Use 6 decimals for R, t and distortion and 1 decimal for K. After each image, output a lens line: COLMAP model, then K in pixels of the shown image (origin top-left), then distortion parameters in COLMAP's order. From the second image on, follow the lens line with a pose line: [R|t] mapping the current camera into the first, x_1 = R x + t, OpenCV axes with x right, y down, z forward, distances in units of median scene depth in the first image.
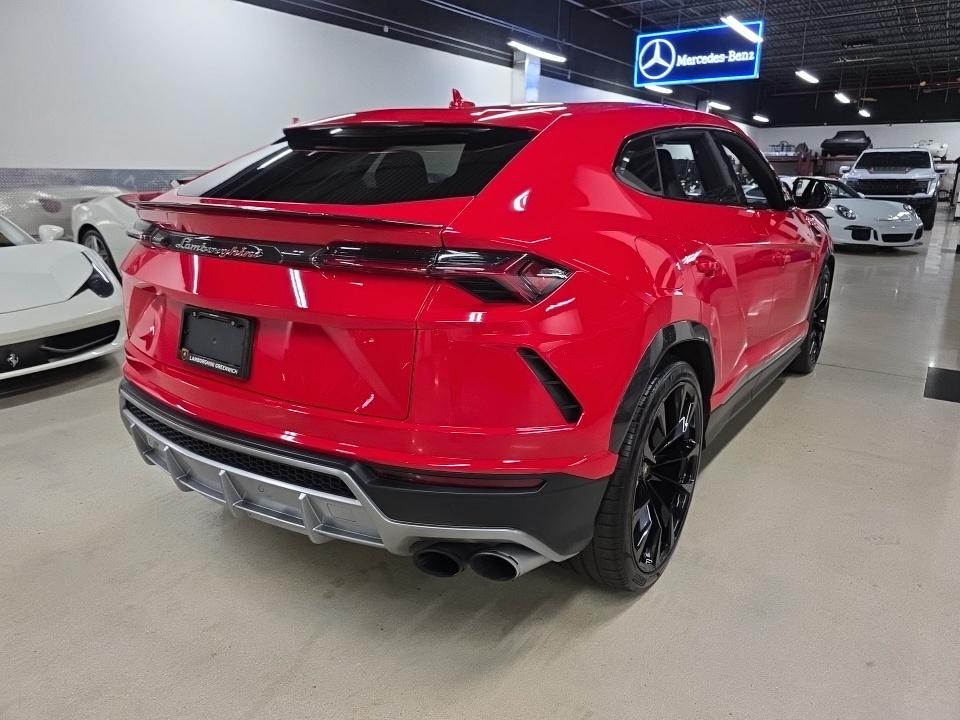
lens RADIAL K [[648.3, 0, 480.0], [0, 648.3, 360.0], [0, 0, 1]] dist [0.043815, -0.038079]
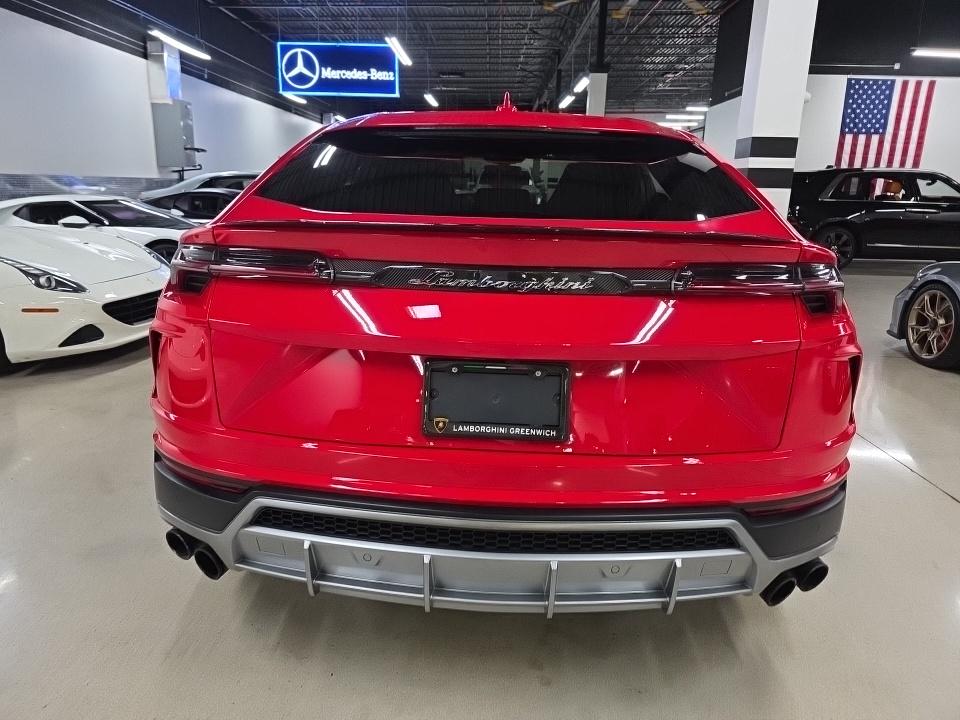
lens RADIAL K [[648.3, 0, 480.0], [0, 648.3, 360.0], [0, 0, 1]] dist [0.043815, -0.038079]
pose [[0.844871, -0.123659, 0.520482, -0.076444], [0.130472, 0.991169, 0.023699, -0.009119], [-0.518816, 0.047886, 0.853544, 0.032814]]
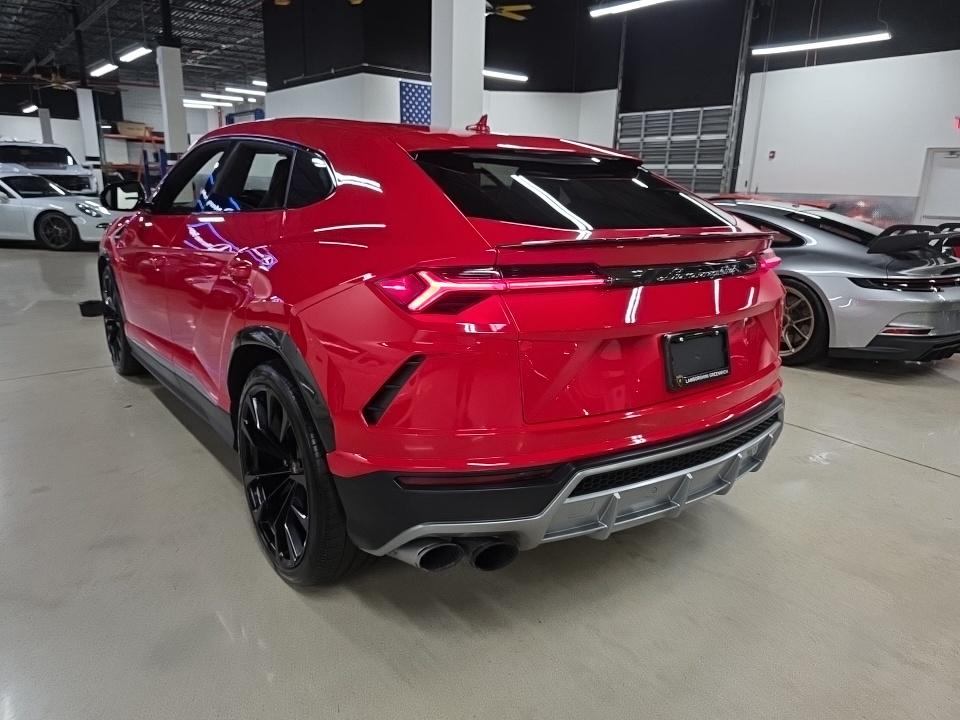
lens RADIAL K [[659.0, 0, 479.4], [0, 659.0, 374.7], [0, 0, 1]] dist [-0.002209, -0.007418]
pose [[0.286343, -0.264128, 0.921002, -0.144600], [0.233328, 0.951536, 0.200342, -0.028963], [-0.929282, 0.157529, 0.334094, 0.091392]]
